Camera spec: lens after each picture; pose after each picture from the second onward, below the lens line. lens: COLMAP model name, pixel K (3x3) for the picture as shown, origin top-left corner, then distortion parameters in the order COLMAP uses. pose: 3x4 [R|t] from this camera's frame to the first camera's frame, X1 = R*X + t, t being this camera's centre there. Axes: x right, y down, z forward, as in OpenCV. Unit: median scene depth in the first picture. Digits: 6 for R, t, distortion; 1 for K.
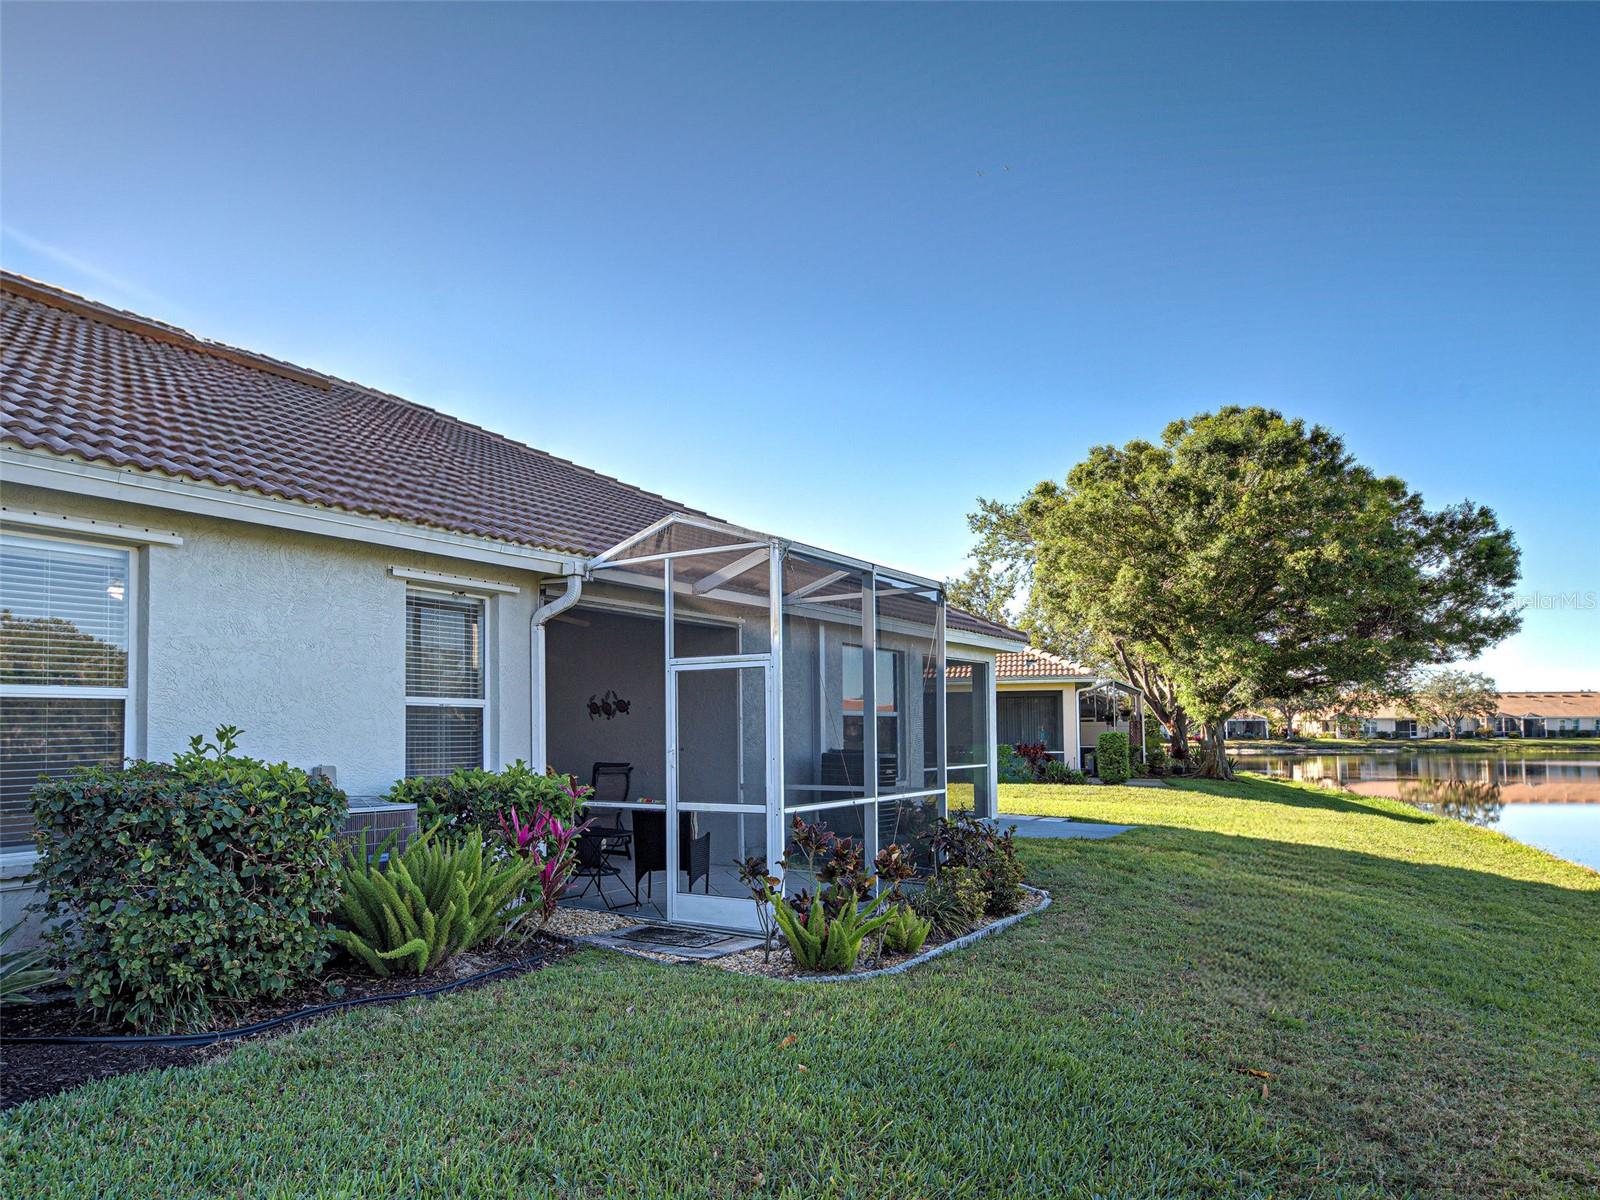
lens RADIAL K [[1064.0, 0, 821.6], [0, 1064.0, 700.7], [0, 0, 1]] dist [0.038433, 0.004375]
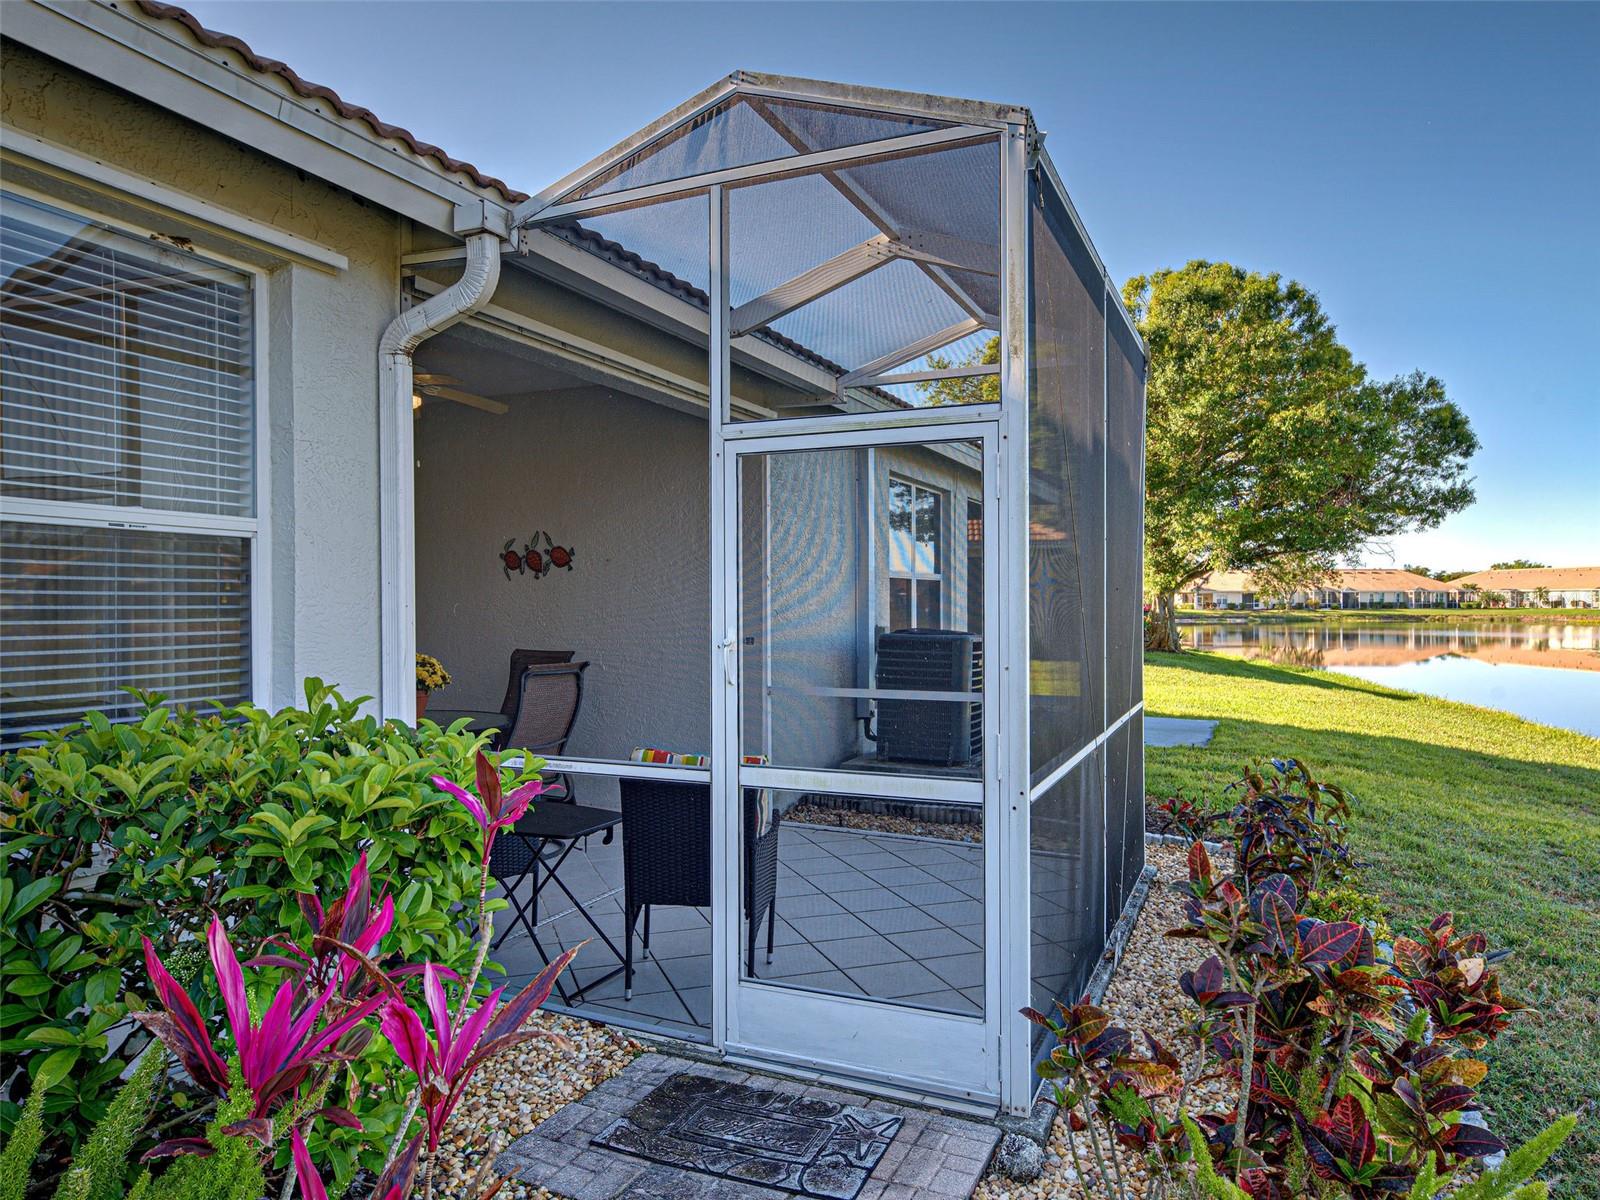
lens RADIAL K [[1017.2, 0, 884.5], [0, 1017.2, 603.4], [0, 0, 1]] dist [0.008042, 0.006006]
pose [[0.987156, 0.002668, 0.159739, -0.125840], [-0.007438, 0.999544, 0.029271, 0.016797], [-0.159588, -0.030084, 0.986725, 0.517412]]
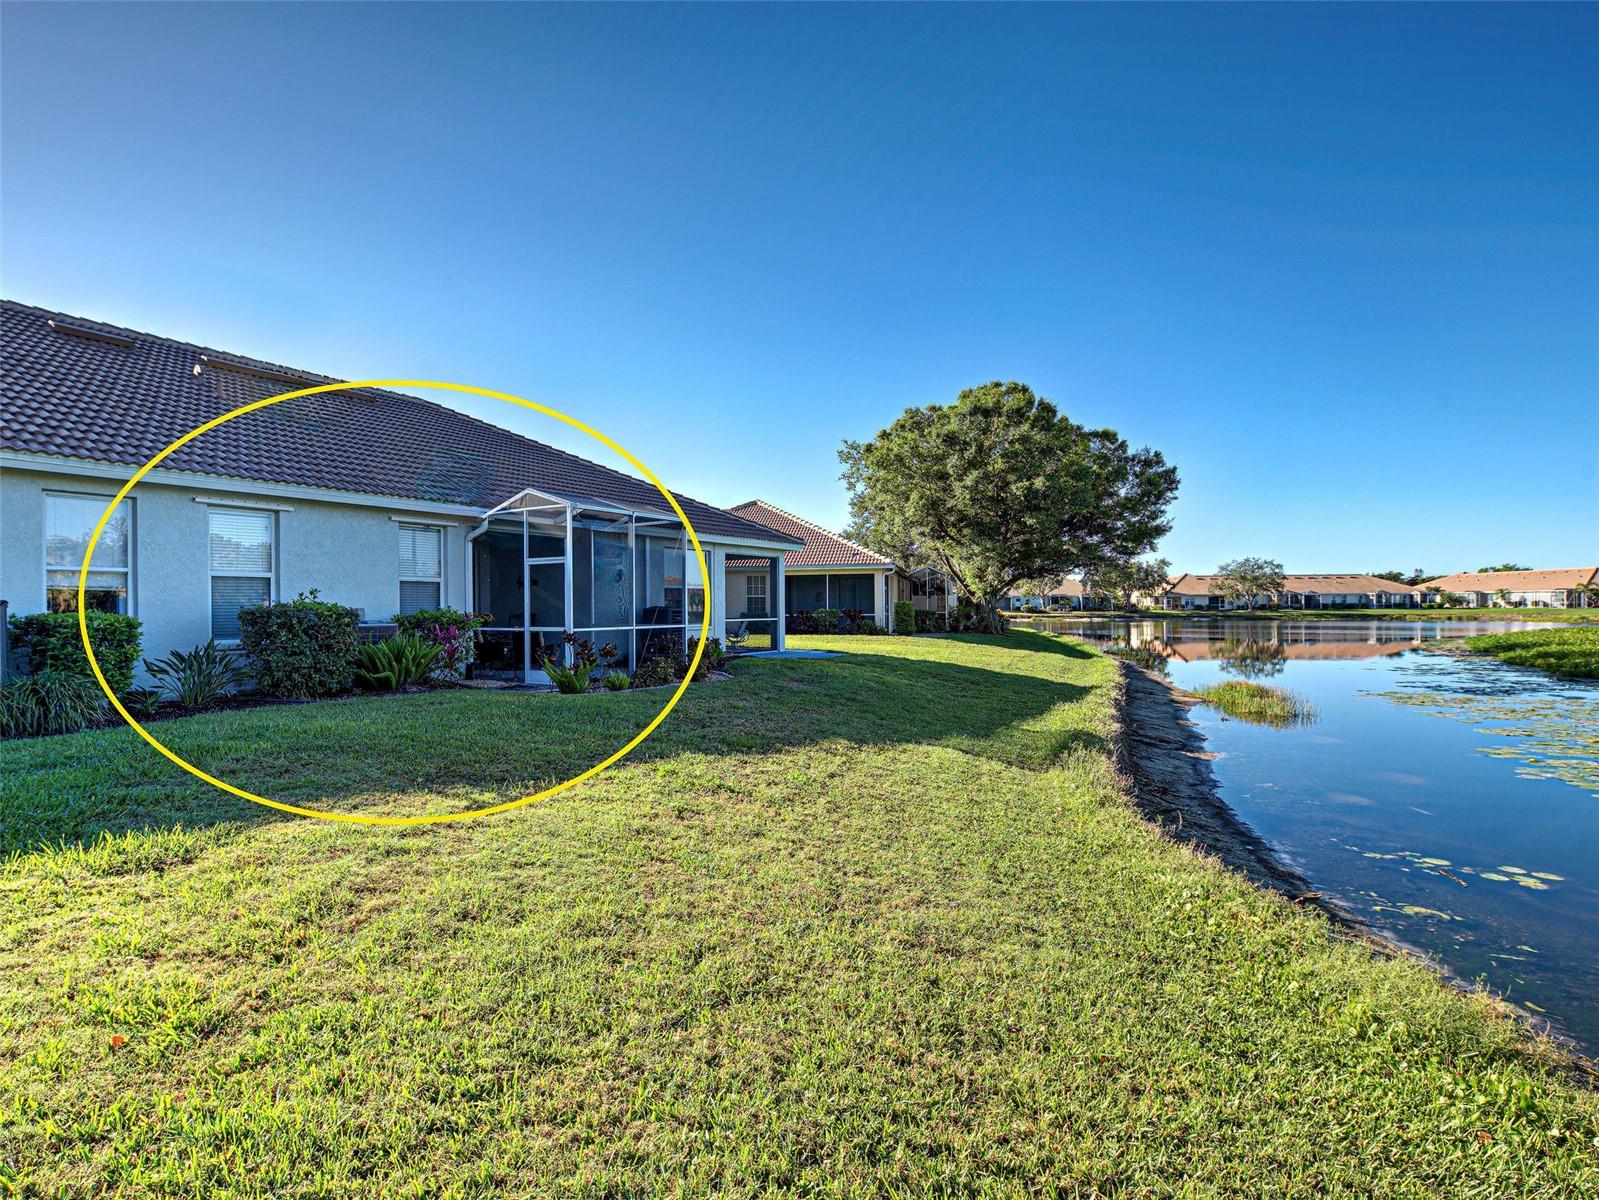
lens RADIAL K [[836.7, 0, 780.6], [0, 836.7, 586.4], [0, 0, 1]] dist [0.044594, -0.010255]
pose [[0.999971, -0.003556, -0.006755, 0.337362], [0.003582, 0.999987, 0.003745, 0.010409], [0.006741, -0.003769, 0.999970, -0.592329]]
